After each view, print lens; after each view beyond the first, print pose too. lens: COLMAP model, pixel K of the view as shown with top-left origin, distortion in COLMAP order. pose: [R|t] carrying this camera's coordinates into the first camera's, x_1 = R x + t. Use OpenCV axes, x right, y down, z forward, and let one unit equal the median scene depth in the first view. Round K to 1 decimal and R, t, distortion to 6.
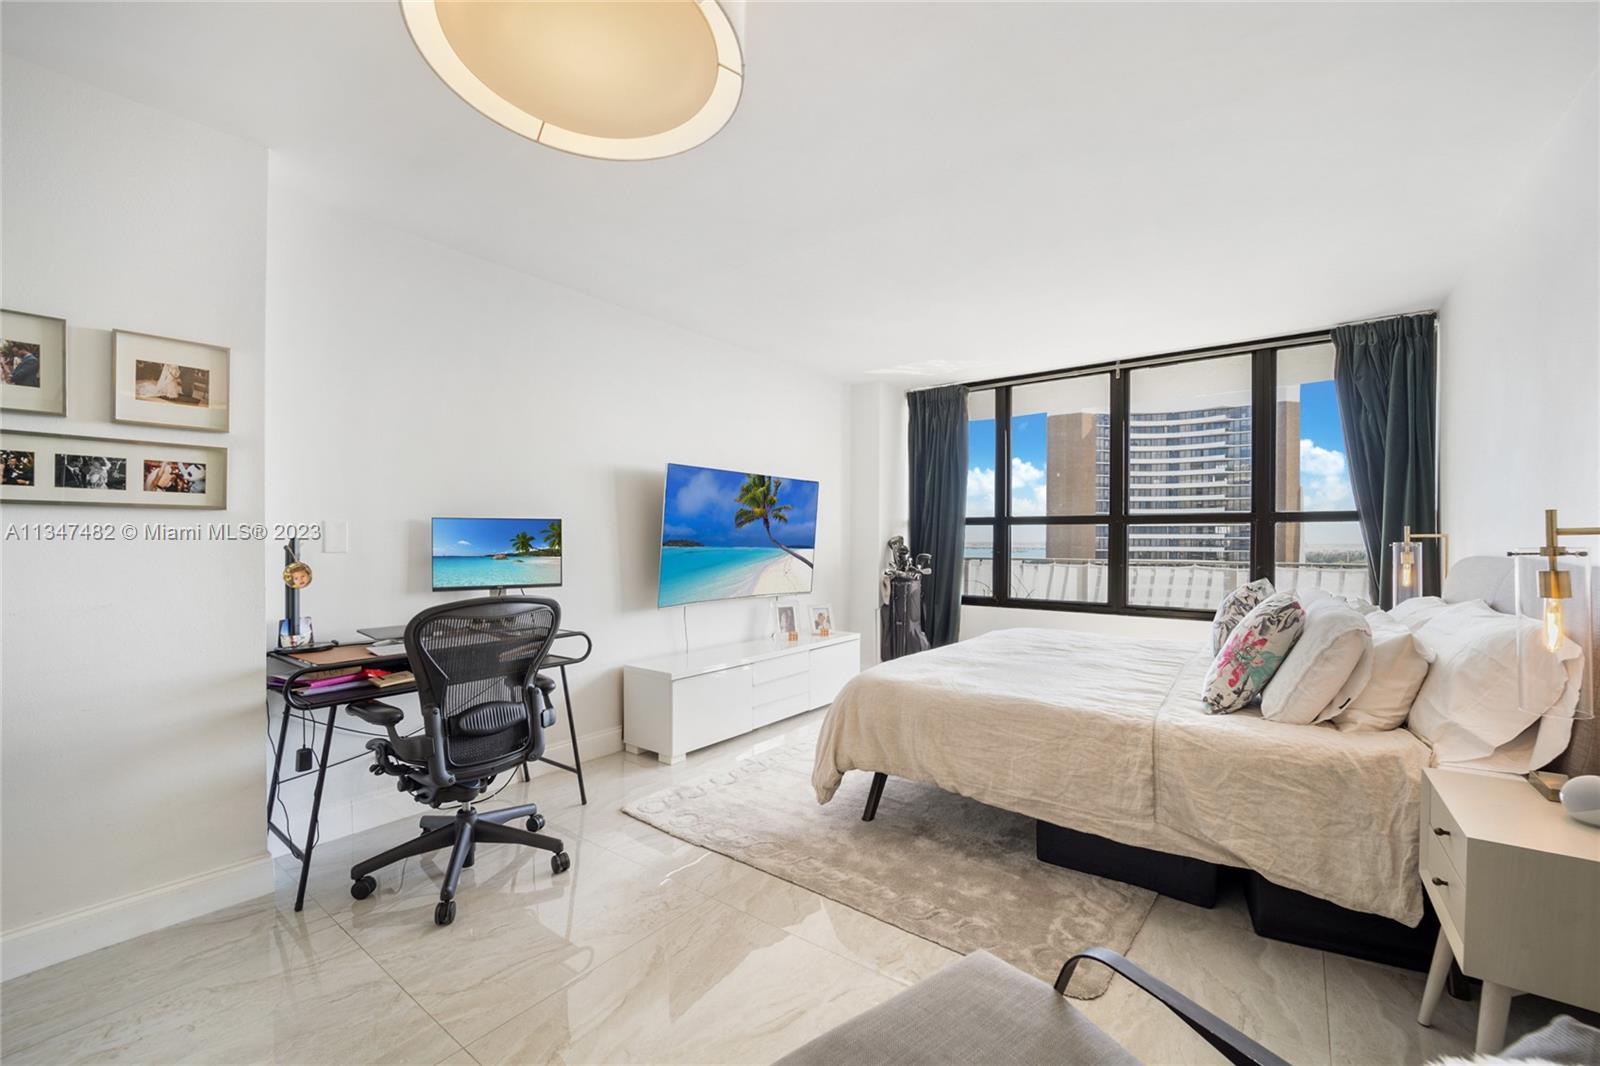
lens RADIAL K [[655.4, 0, 763.5], [0, 655.4, 536.7], [0, 0, 1]] dist [-0.022571, -0.000702]
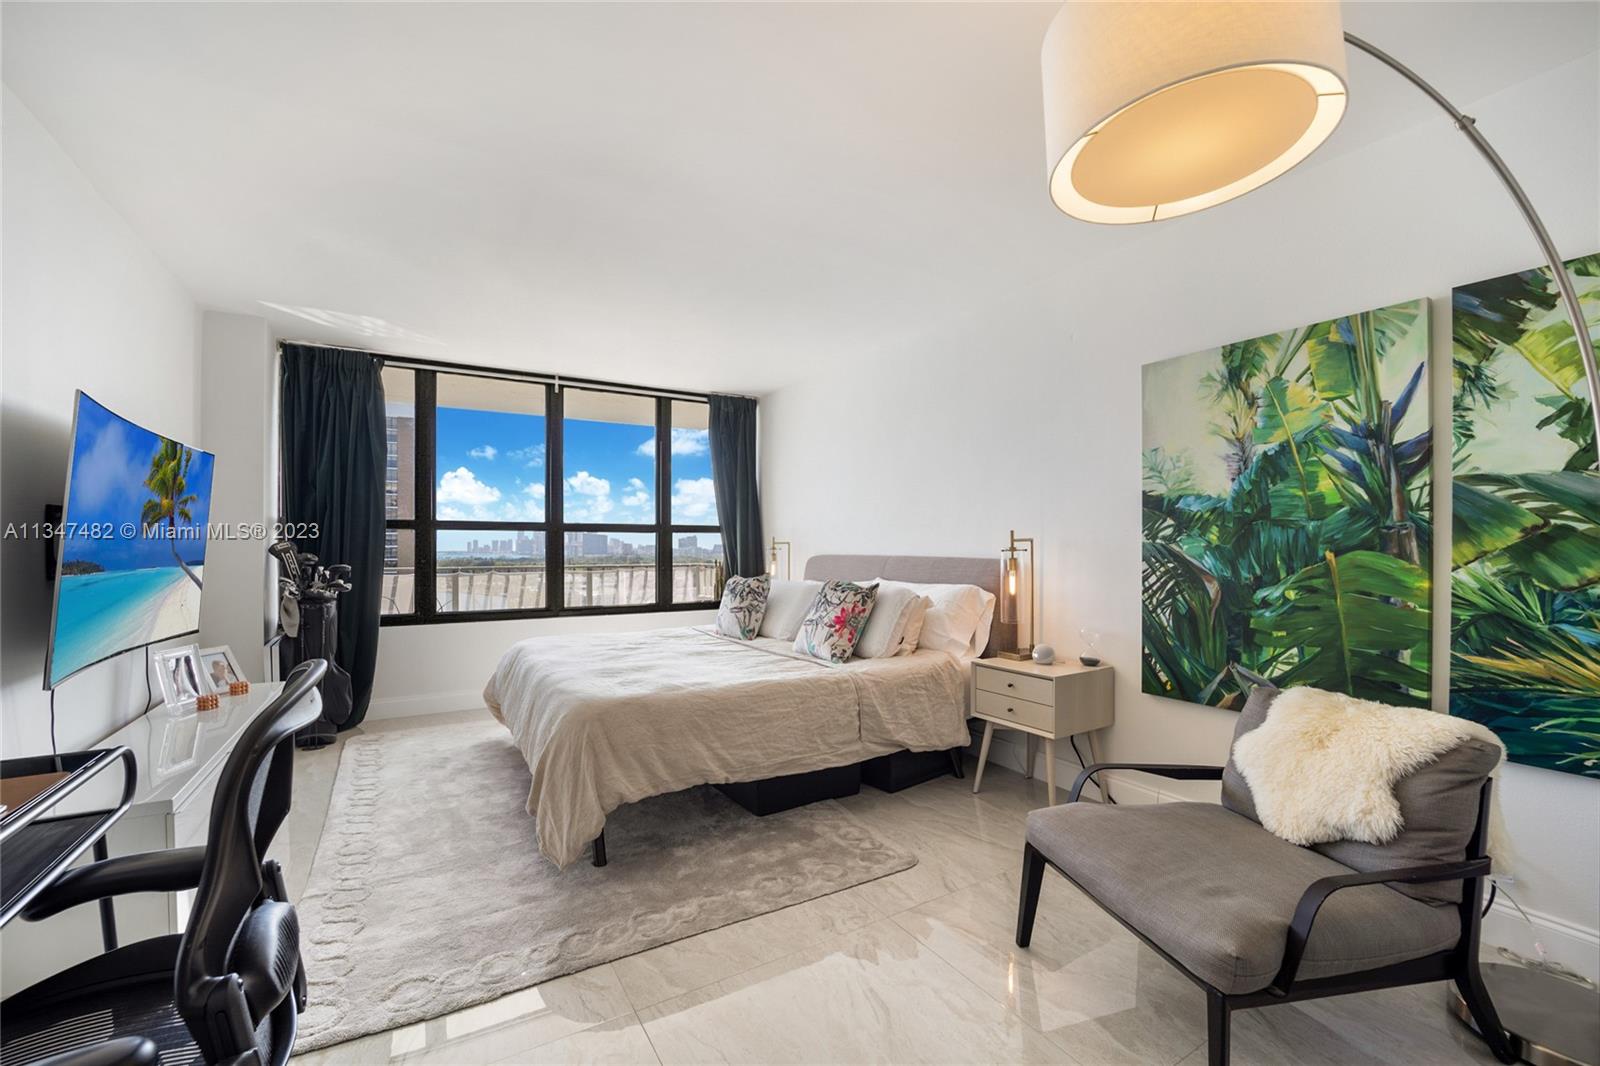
lens RADIAL K [[655.4, 0, 837.7], [0, 655.4, 552.9], [0, 0, 1]] dist [-0.022571, -0.000702]
pose [[0.334039, -0.009760, 0.942509, -0.389098], [-0.001342, 0.999940, 0.010830, 0.004085], [-0.942558, -0.004882, 0.334006, 0.287523]]
